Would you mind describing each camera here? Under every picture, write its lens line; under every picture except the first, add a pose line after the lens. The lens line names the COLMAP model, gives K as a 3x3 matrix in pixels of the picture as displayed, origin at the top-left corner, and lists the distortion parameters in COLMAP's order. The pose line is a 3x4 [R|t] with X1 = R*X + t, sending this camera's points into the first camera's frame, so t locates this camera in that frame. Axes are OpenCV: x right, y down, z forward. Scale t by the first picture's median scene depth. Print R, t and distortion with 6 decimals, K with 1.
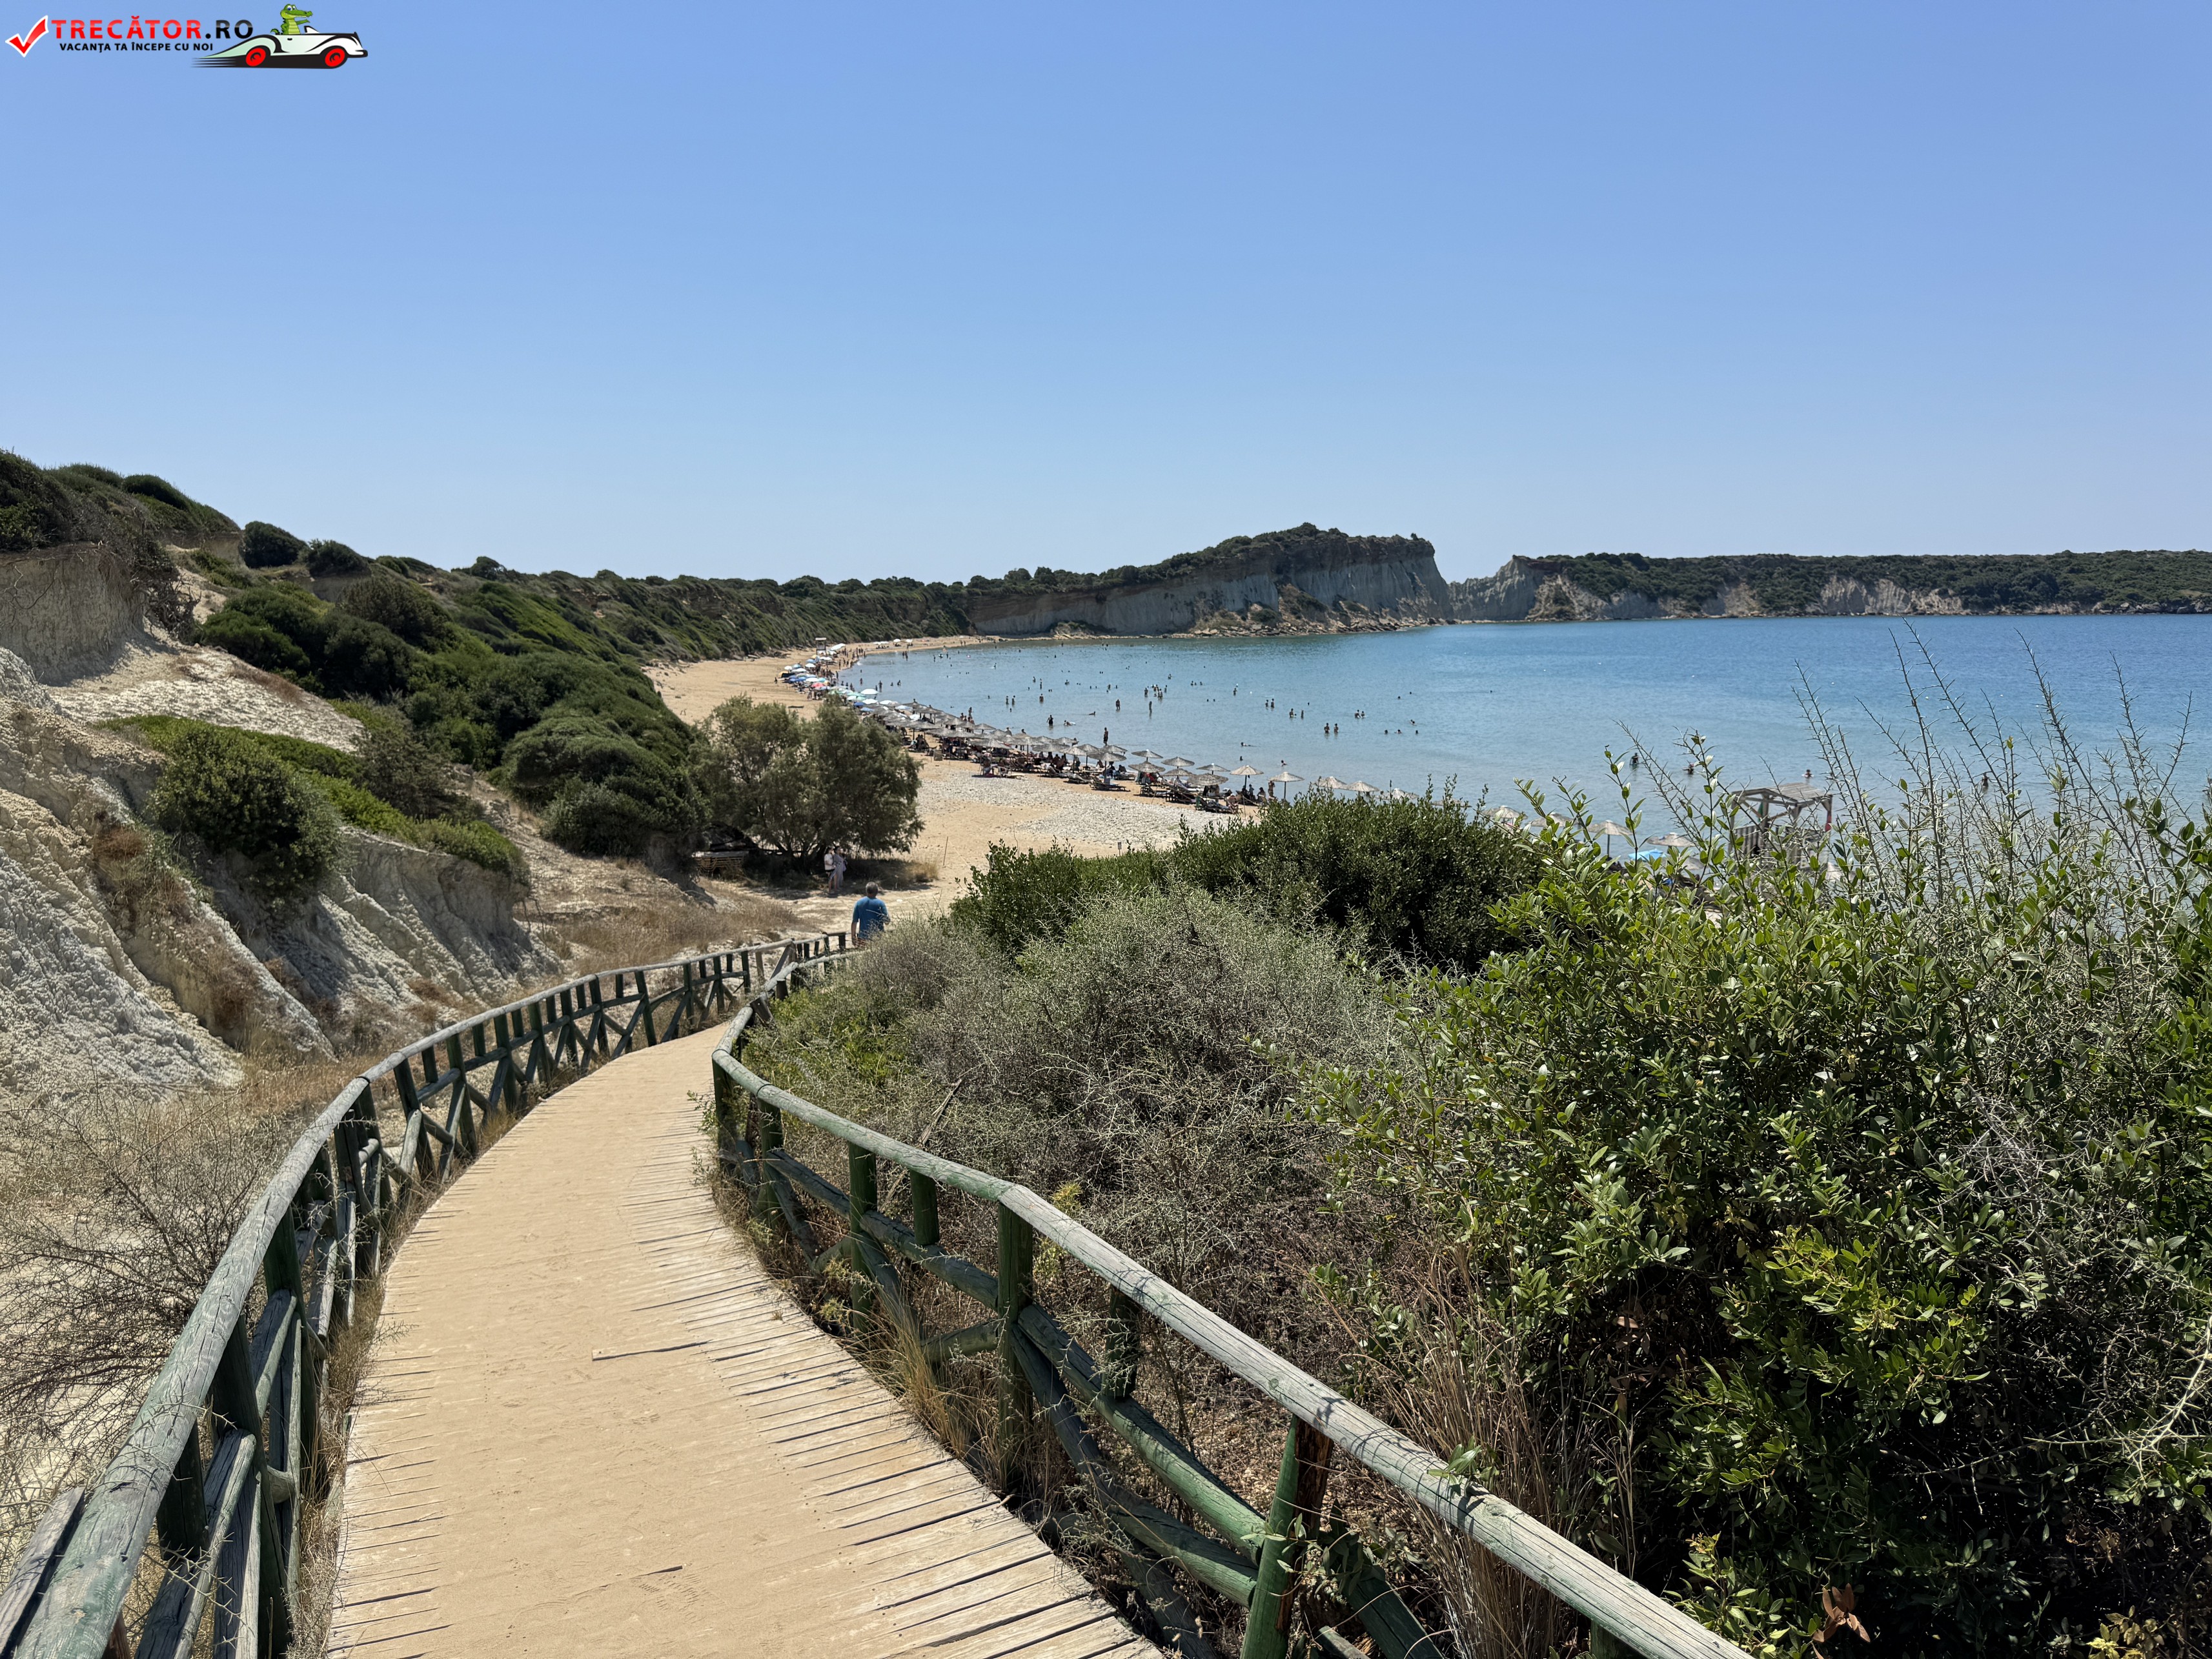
lens RADIAL K [[1626.7, 0, 1106.2], [0, 1626.7, 853.6], [0, 0, 1]] dist [0.131446, -0.147517]
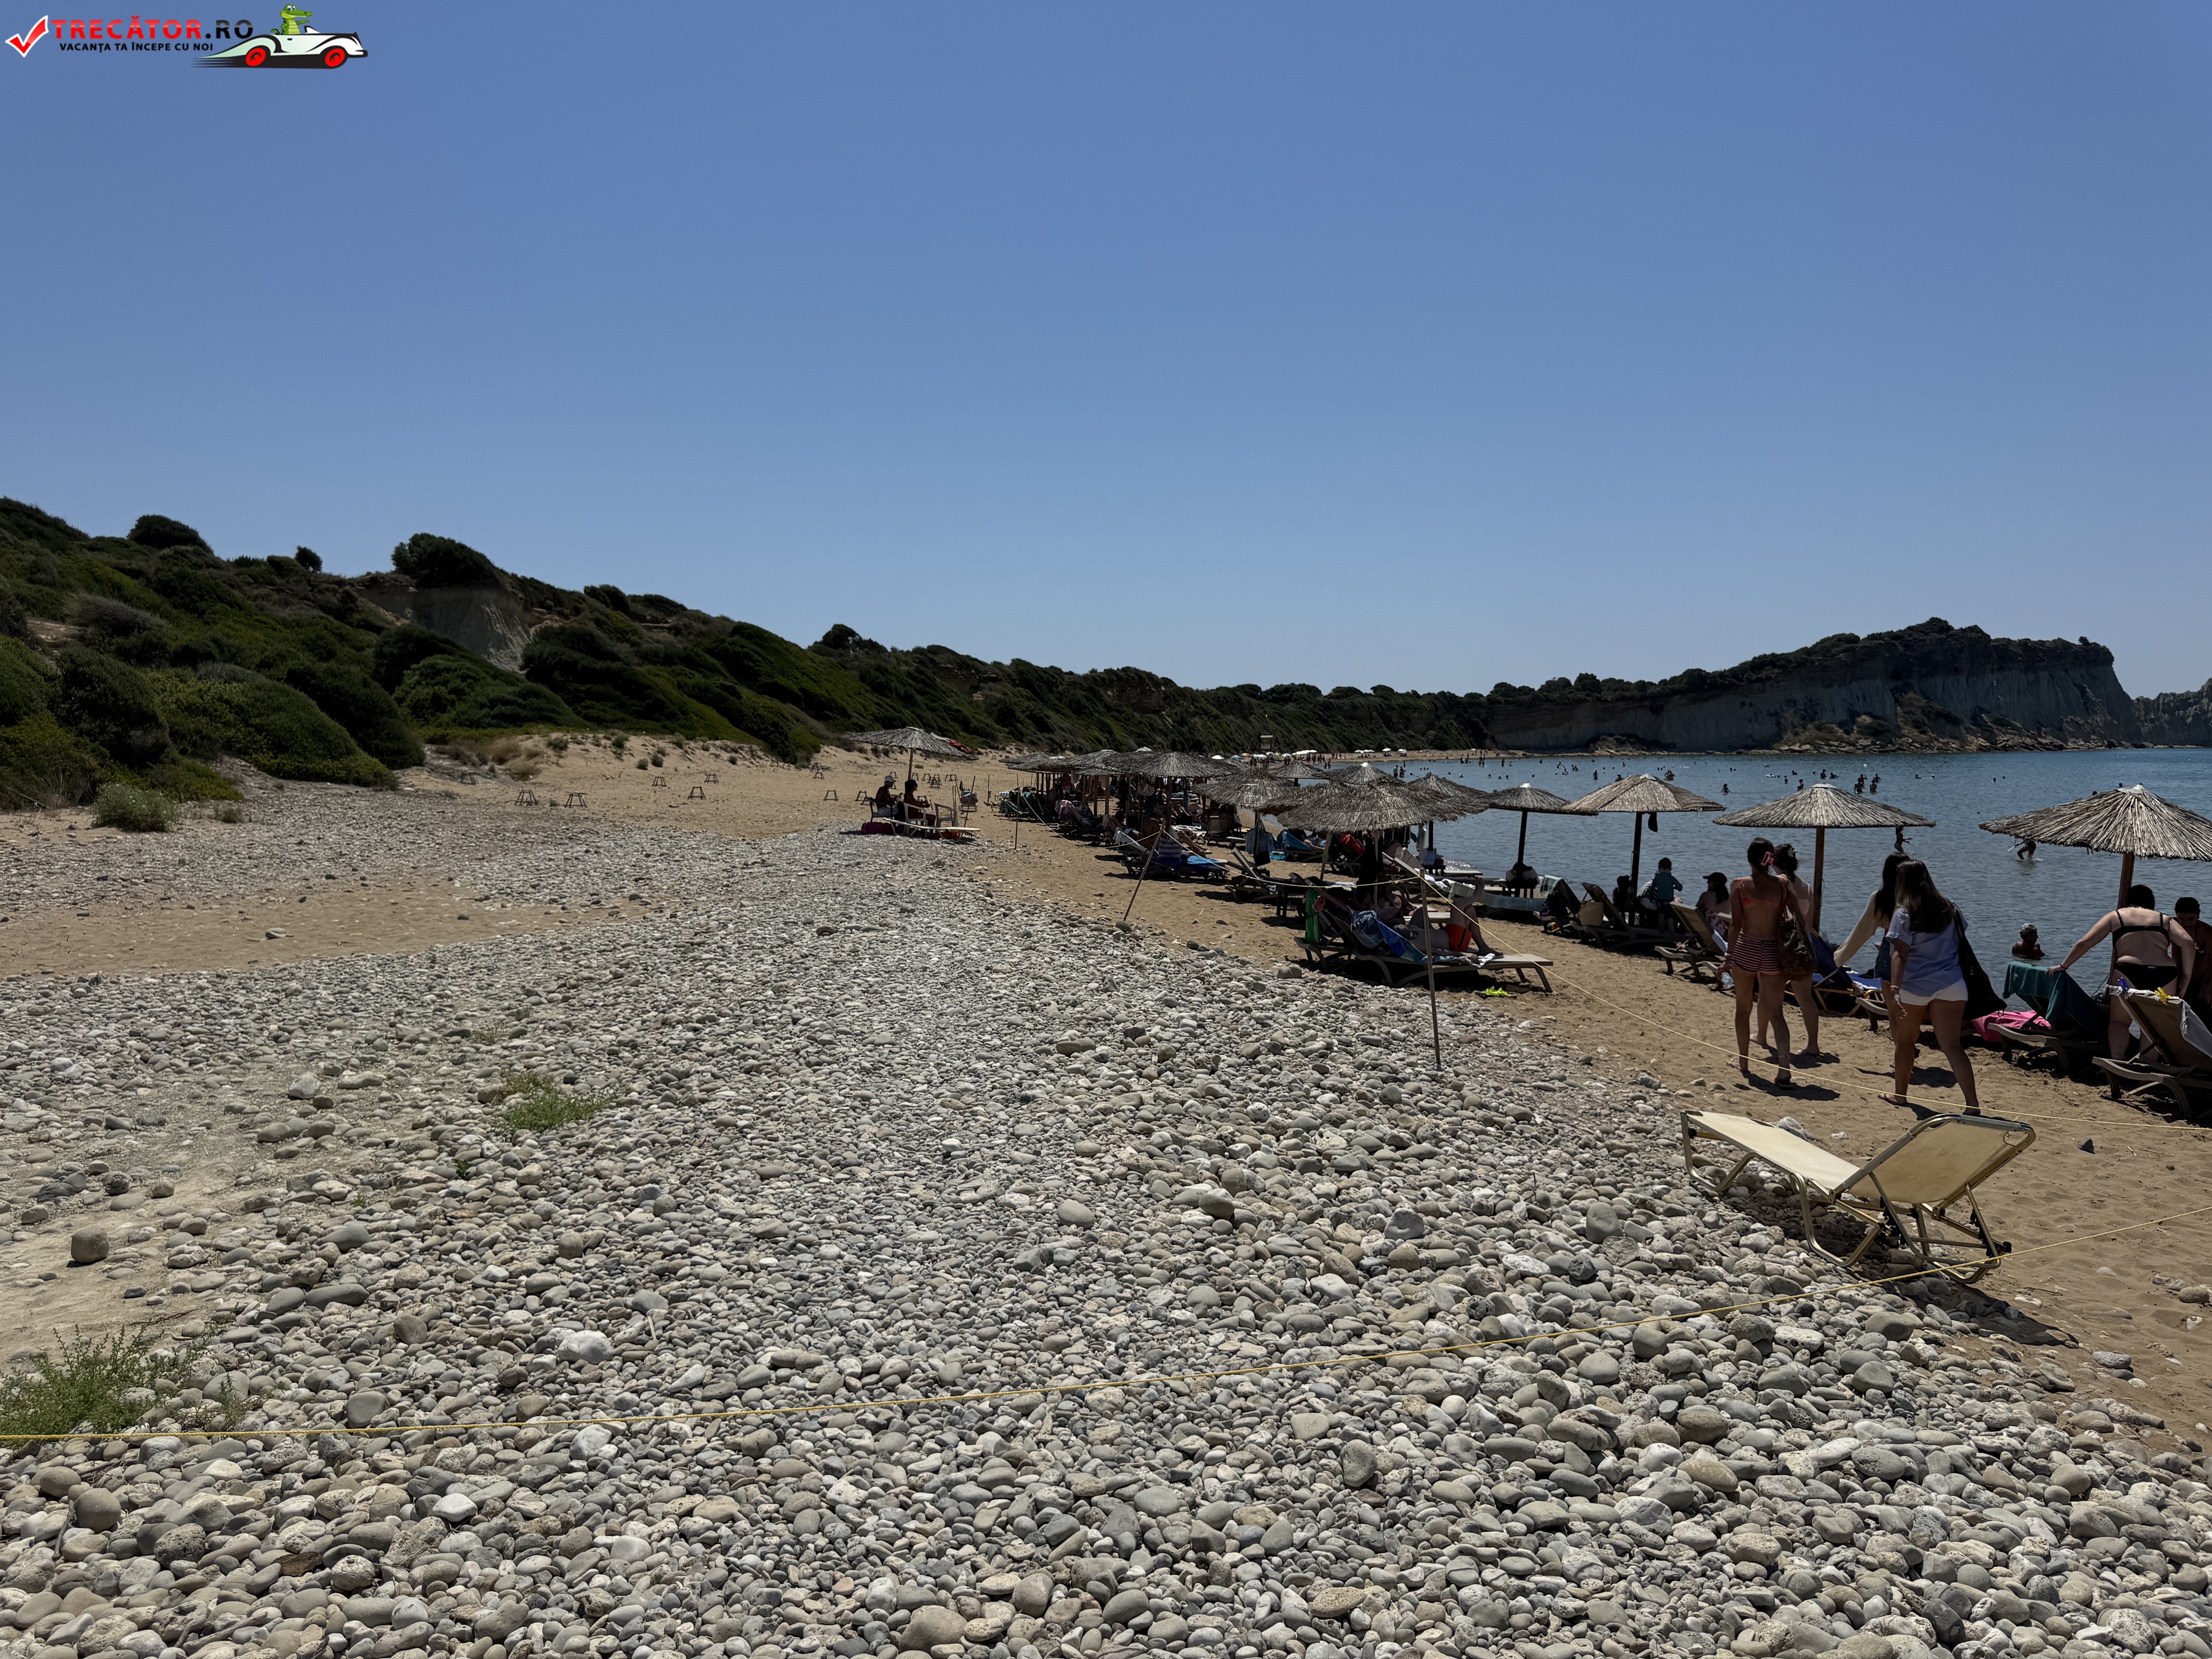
lens RADIAL K [[1626.7, 0, 1182.3], [0, 1626.7, 804.4], [0, 0, 1]] dist [0.131446, -0.147517]
pose [[0.953593, 0.014003, -0.300772, 0.018555], [-0.048345, 0.993078, -0.107042, -0.006582], [0.297191, 0.116615, 0.947670, 0.140538]]
